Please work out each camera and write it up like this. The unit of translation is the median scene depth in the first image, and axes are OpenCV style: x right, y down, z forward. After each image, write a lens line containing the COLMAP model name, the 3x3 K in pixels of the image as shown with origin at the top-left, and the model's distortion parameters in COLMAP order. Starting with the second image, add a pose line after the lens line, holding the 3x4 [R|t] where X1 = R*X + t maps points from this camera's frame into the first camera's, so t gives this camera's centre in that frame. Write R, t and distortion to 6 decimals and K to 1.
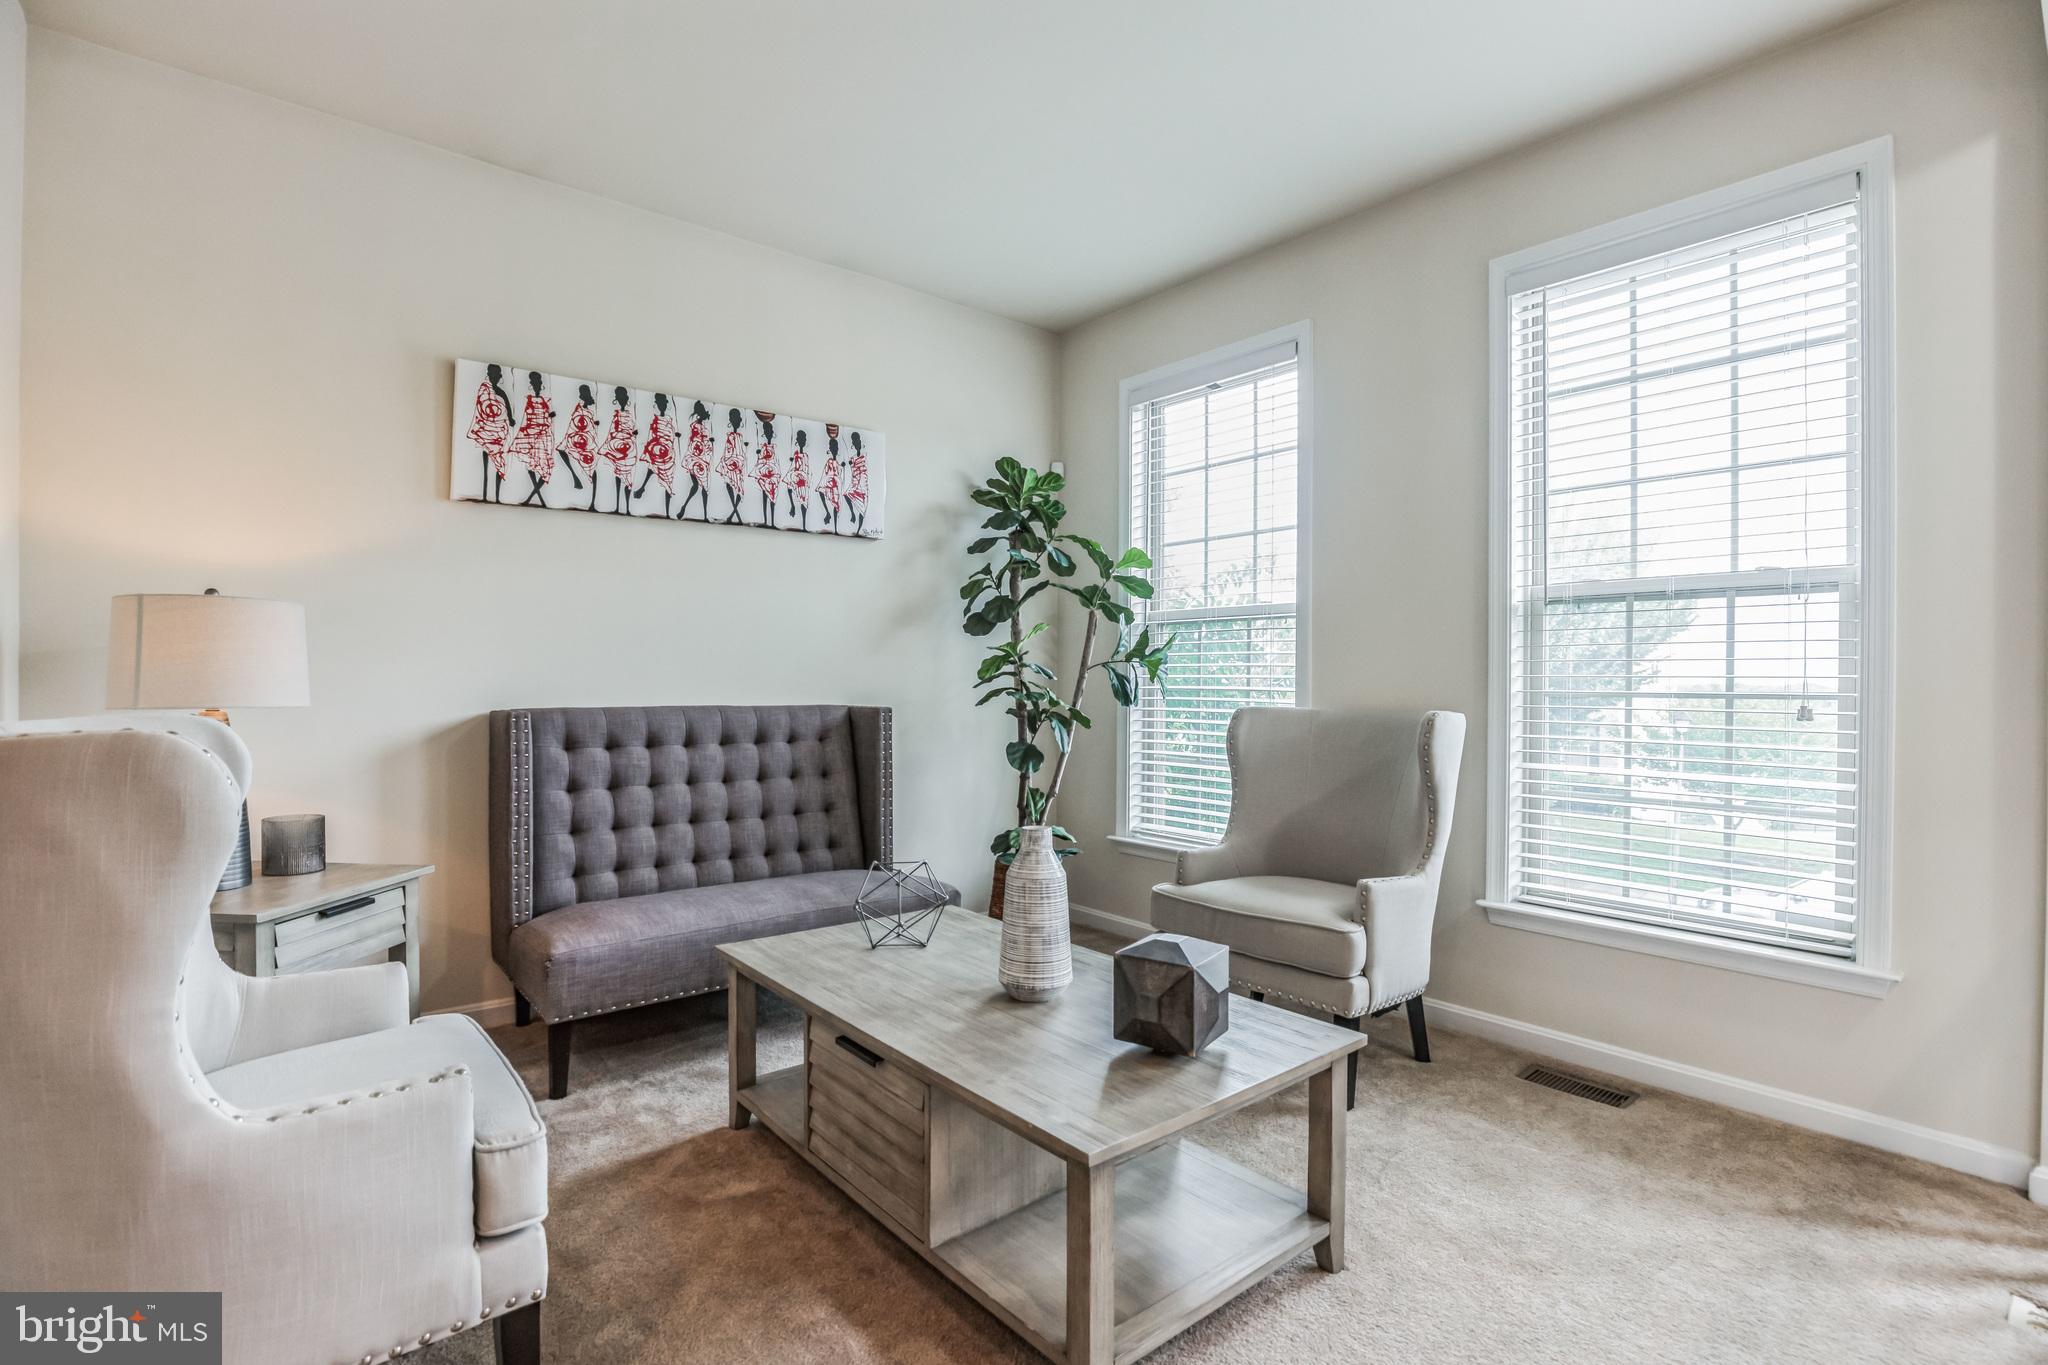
lens RADIAL K [[964.0, 0, 1028.1], [0, 964.0, 691.2], [0, 0, 1]] dist [-0.034821, 0.004900]
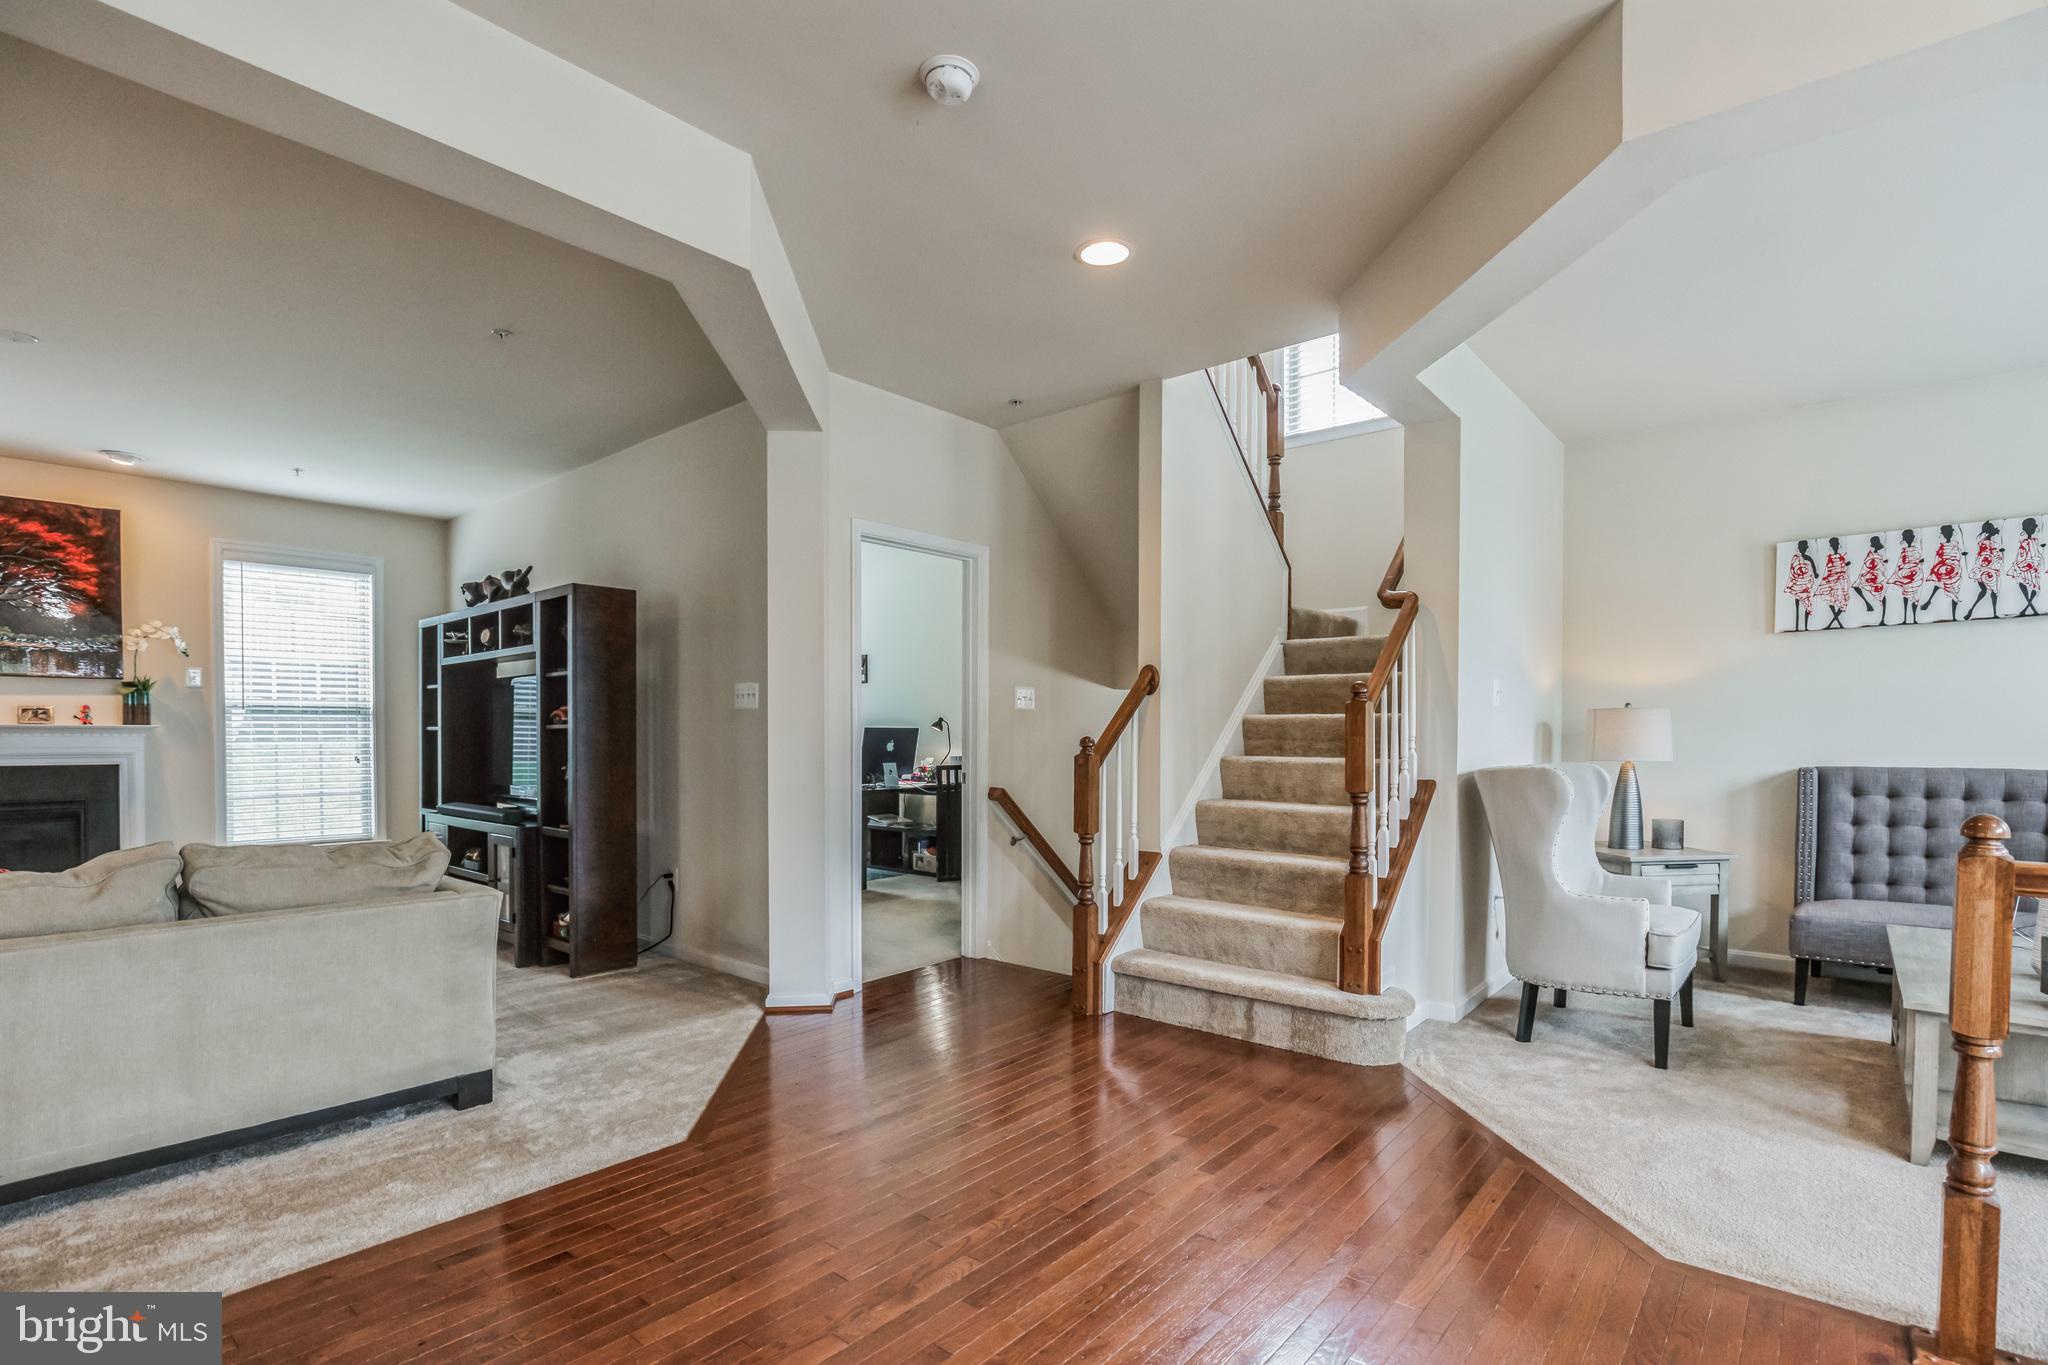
lens RADIAL K [[964.0, 0, 1046.5], [0, 964.0, 753.4], [0, 0, 1]] dist [-0.034821, 0.004900]
pose [[0.182866, 0.016170, -0.983005, 0.636411], [-0.005739, 0.999865, 0.015379, -0.016030], [0.983121, 0.002829, 0.182934, -0.422405]]
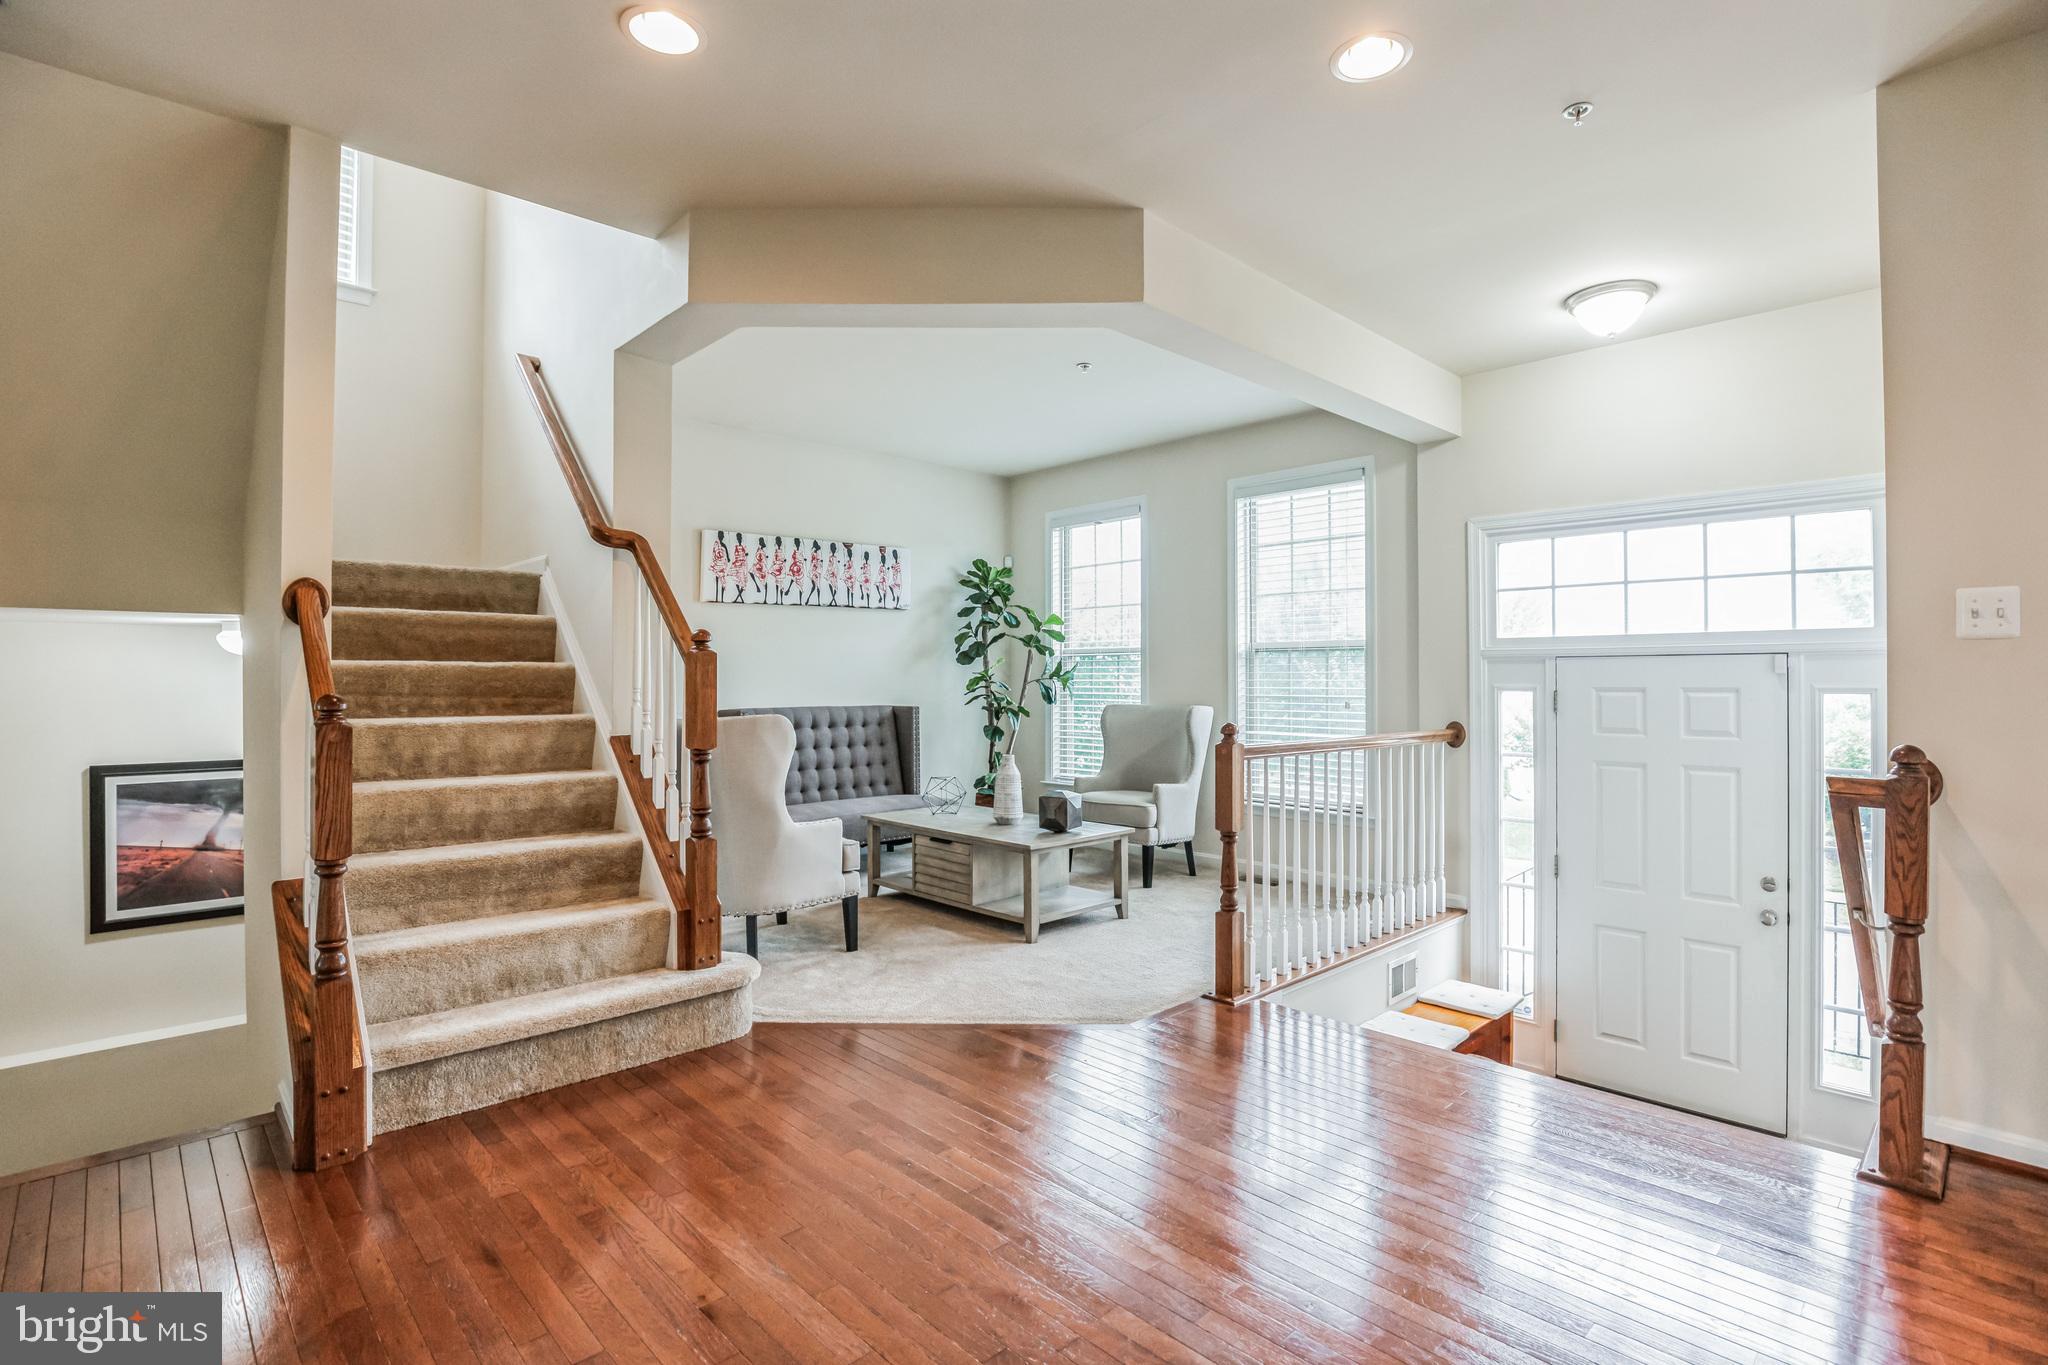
lens RADIAL K [[964.0, 0, 1023.3], [0, 964.0, 677.0], [0, 0, 1]] dist [-0.034821, 0.004900]
pose [[0.998240, -0.007790, 0.058792, -0.057750], [0.008413, 0.999911, -0.010354, -0.019307], [-0.058706, 0.010830, 0.998217, -0.878338]]
